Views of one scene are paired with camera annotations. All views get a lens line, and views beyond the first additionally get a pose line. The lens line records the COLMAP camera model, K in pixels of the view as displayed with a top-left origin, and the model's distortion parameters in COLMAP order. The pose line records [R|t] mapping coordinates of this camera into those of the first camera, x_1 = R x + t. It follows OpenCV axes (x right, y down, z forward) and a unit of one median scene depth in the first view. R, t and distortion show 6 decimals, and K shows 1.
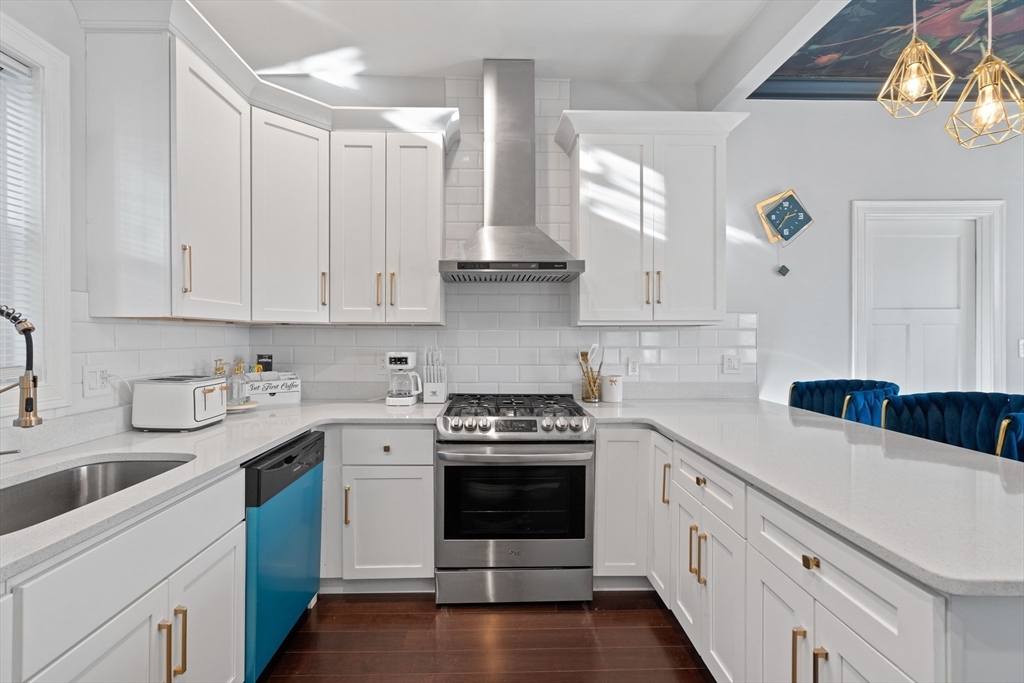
lens RADIAL K [[475.7, 0, 503.5], [0, 475.7, 332.9], [0, 0, 1]] dist [-0.013196, 0.013442]
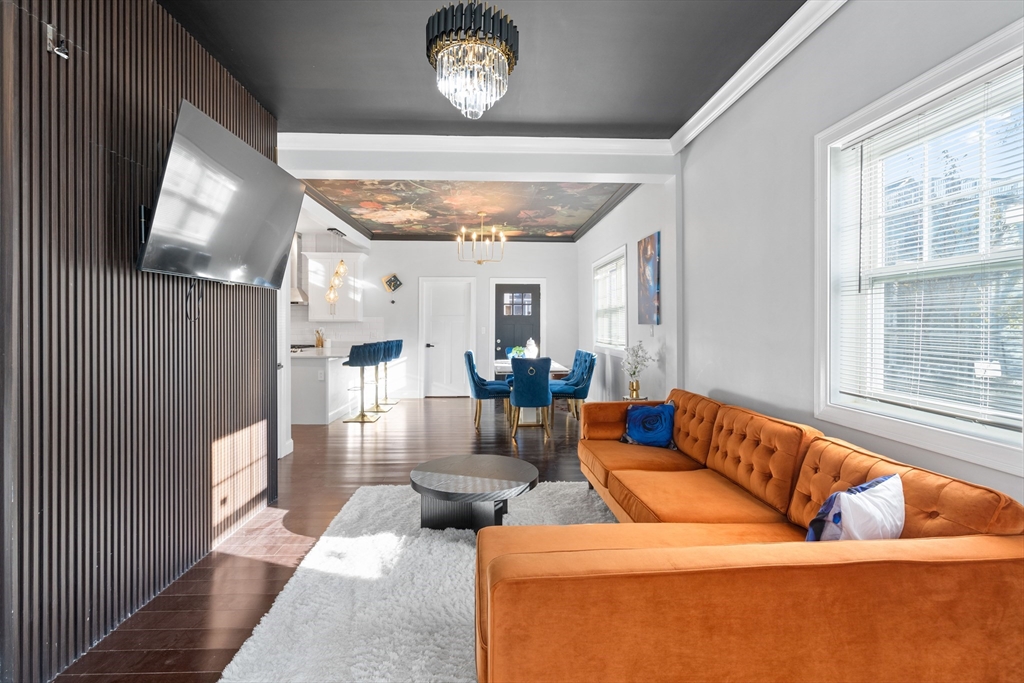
lens RADIAL K [[473.8, 0, 501.7], [0, 473.8, 335.2], [0, 0, 1]] dist [-0.014658, 0.013222]
pose [[0.999762, 0.007559, 0.020471, 1.188294], [-0.008316, 0.999275, 0.037146, -0.043348], [-0.020175, -0.037308, 0.999100, -1.836416]]
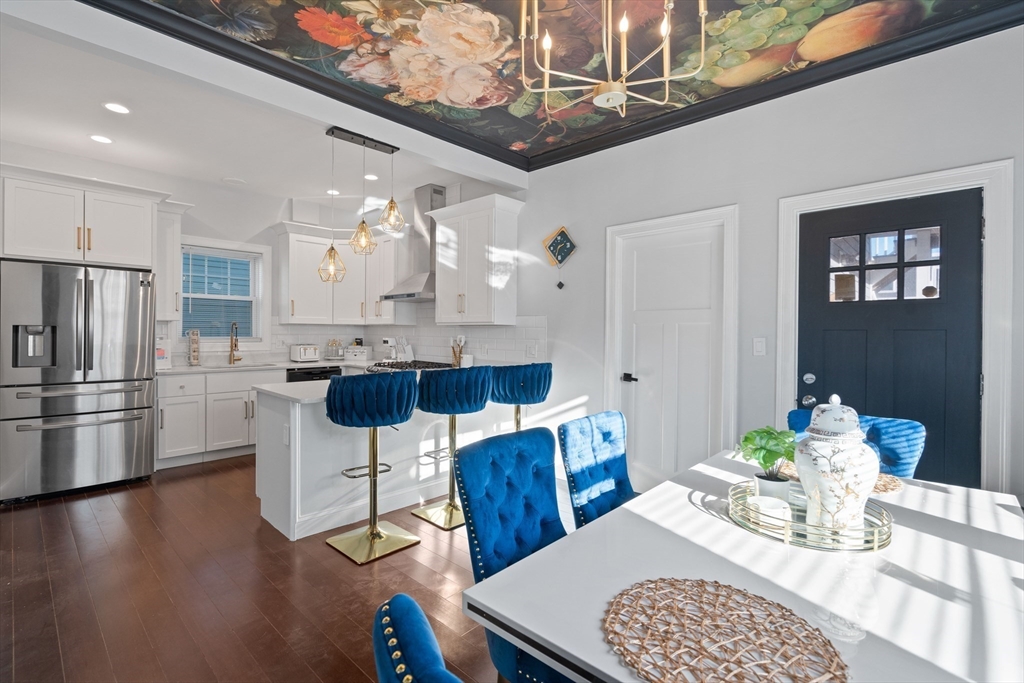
lens RADIAL K [[471.9, 0, 509.6], [0, 471.9, 337.4], [0, 0, 1]] dist [-0.000726, 0.007370]
pose [[0.715317, 0.015585, -0.698627, 1.471197], [-0.002794, 0.999807, 0.019443, -0.004154], [0.698795, -0.011956, 0.715222, -0.104107]]
